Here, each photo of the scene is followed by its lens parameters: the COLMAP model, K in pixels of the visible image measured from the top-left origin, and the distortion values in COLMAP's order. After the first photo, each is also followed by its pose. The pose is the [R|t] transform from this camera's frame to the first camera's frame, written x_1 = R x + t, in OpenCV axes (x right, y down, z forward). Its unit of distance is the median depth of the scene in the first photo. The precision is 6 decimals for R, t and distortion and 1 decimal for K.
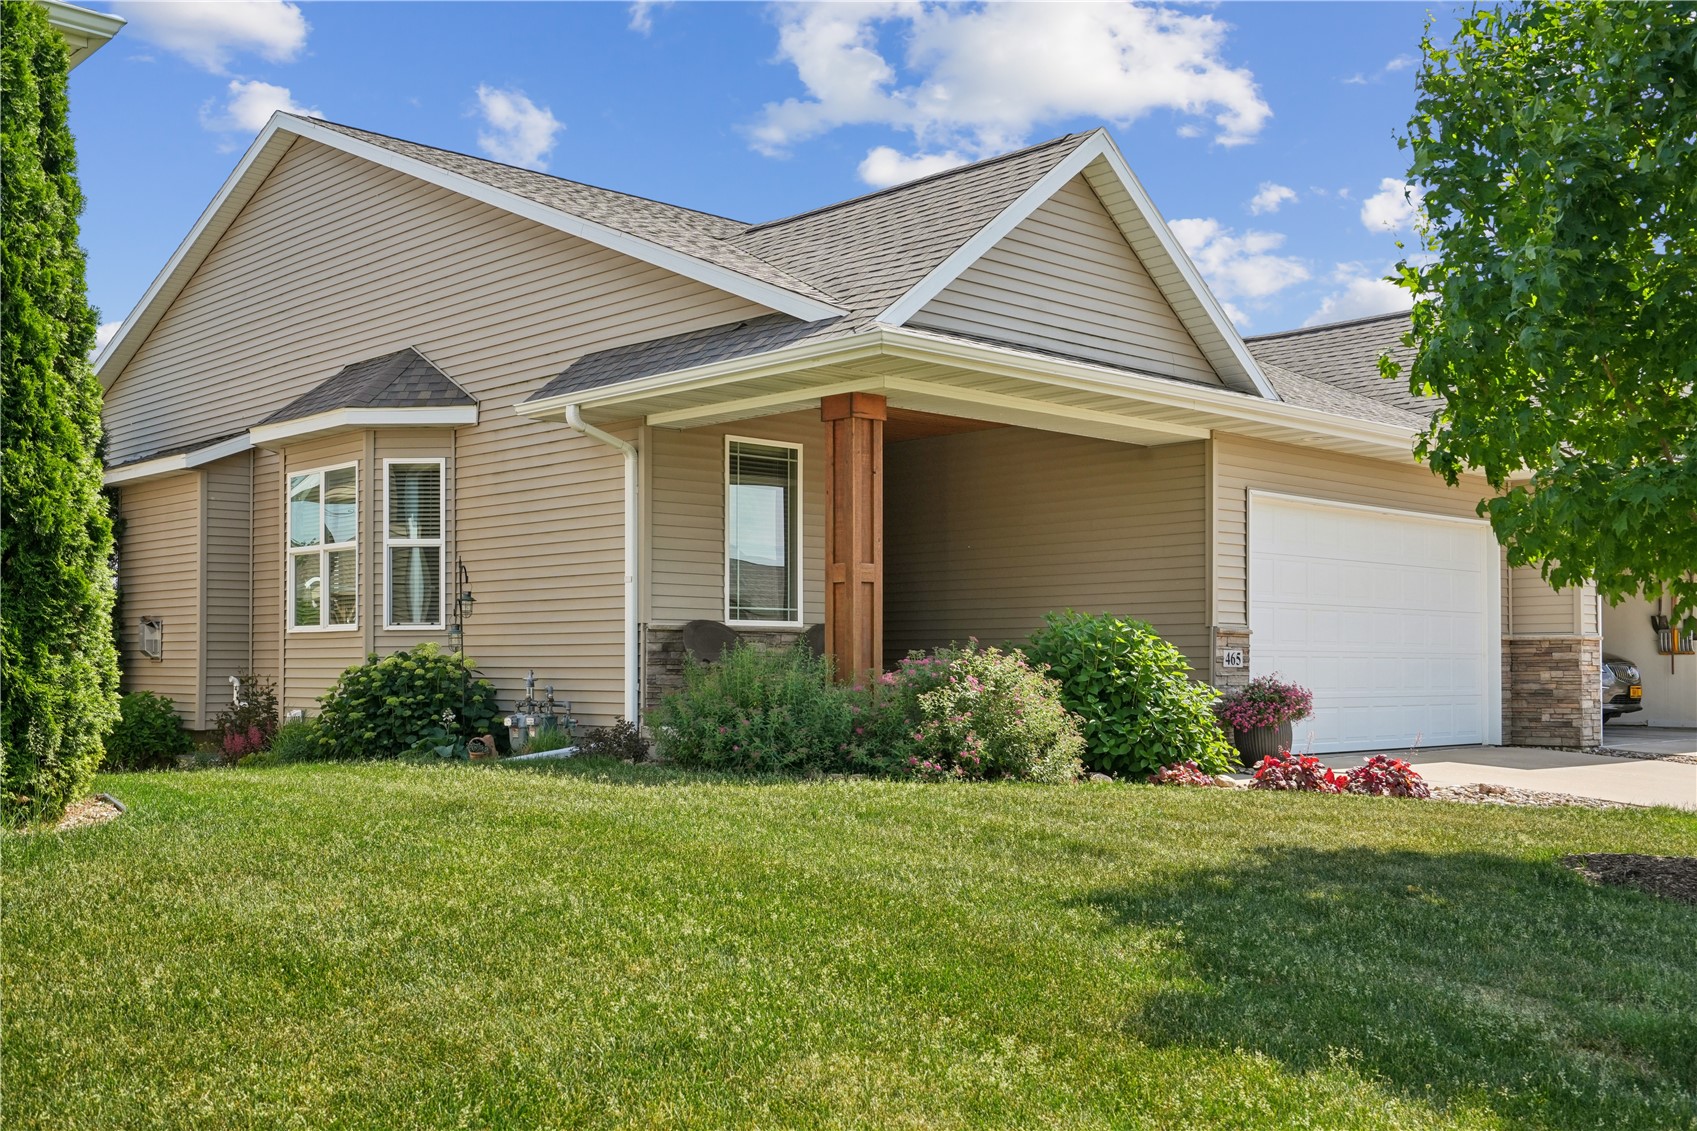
lens RADIAL K [[1707.6, 0, 848.4], [0, 1707.6, 569.7], [0, 0, 1]] dist [-0.008338, 0.000000]
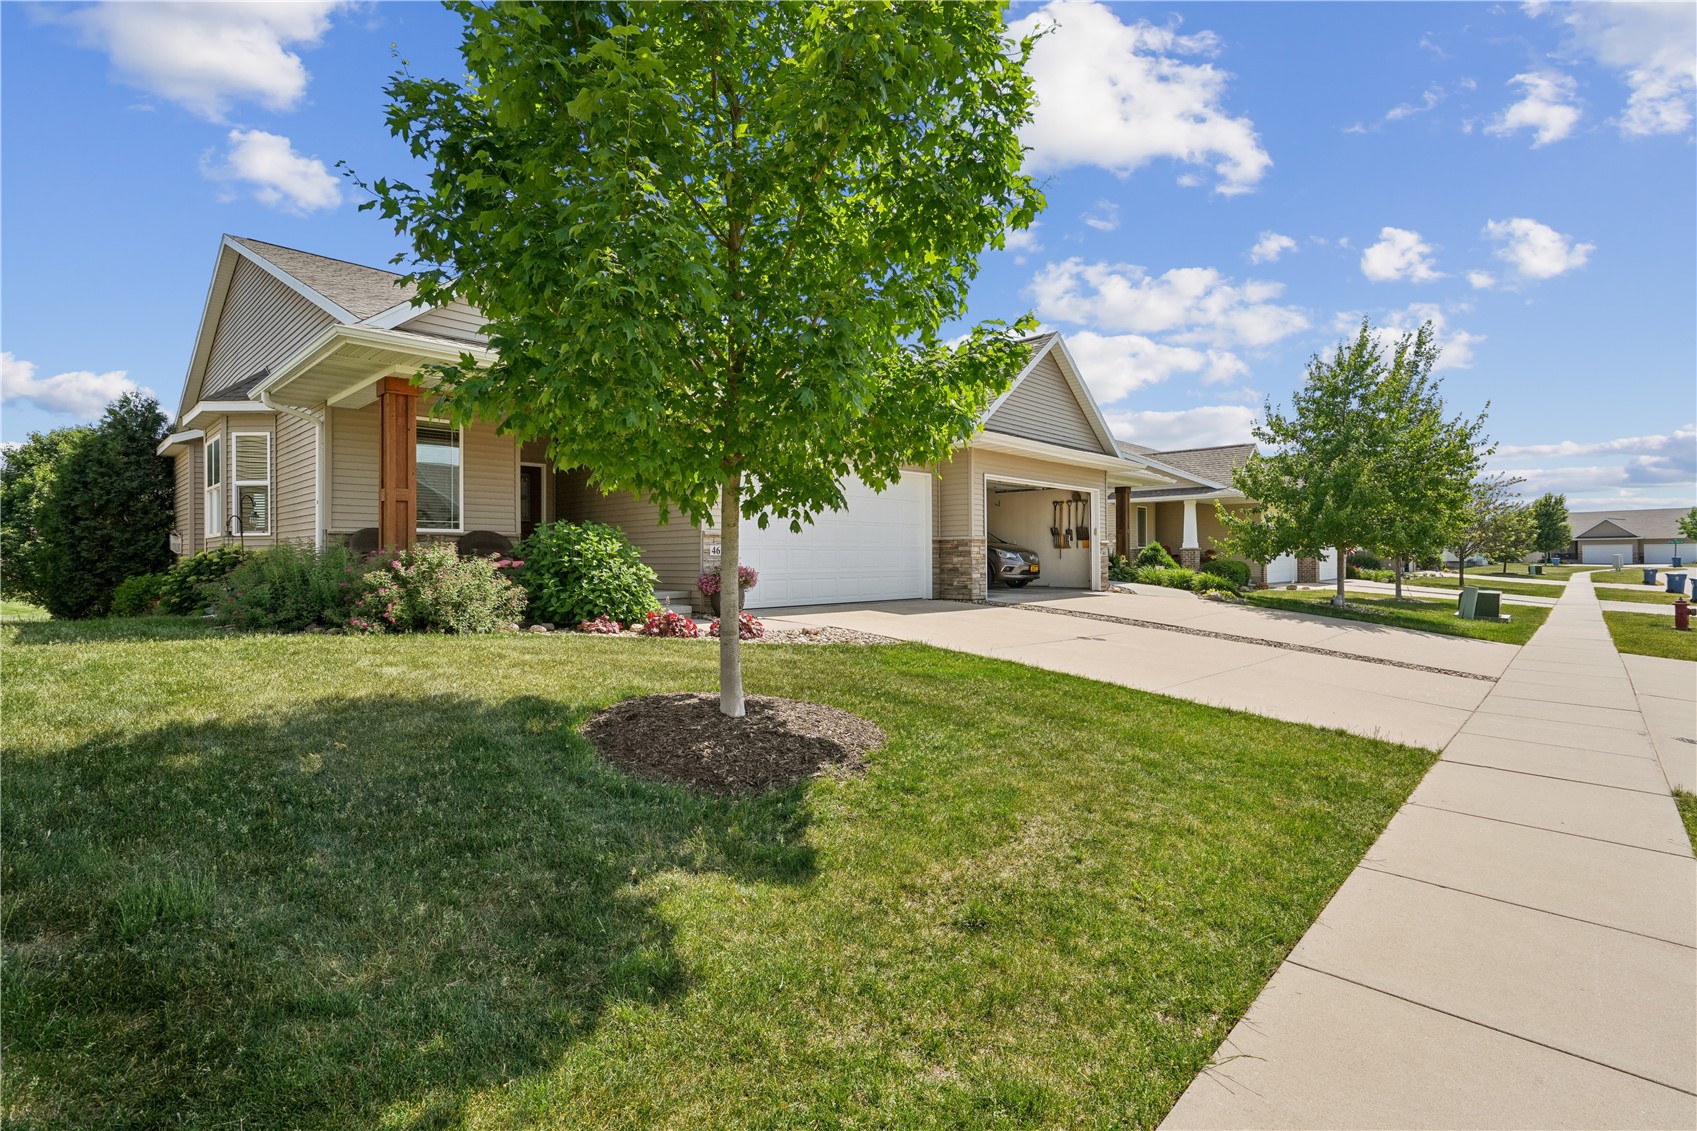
lens RADIAL K [[778.9, 0, 848.3], [0, 778.9, 558.2], [0, 0, 1]] dist [-0.004154, -0.000350]
pose [[0.999300, -0.004572, 0.037134, 0.300377], [0.002407, 0.998305, 0.058142, 0.014470], [-0.037337, -0.058012, 0.997617, 0.216002]]
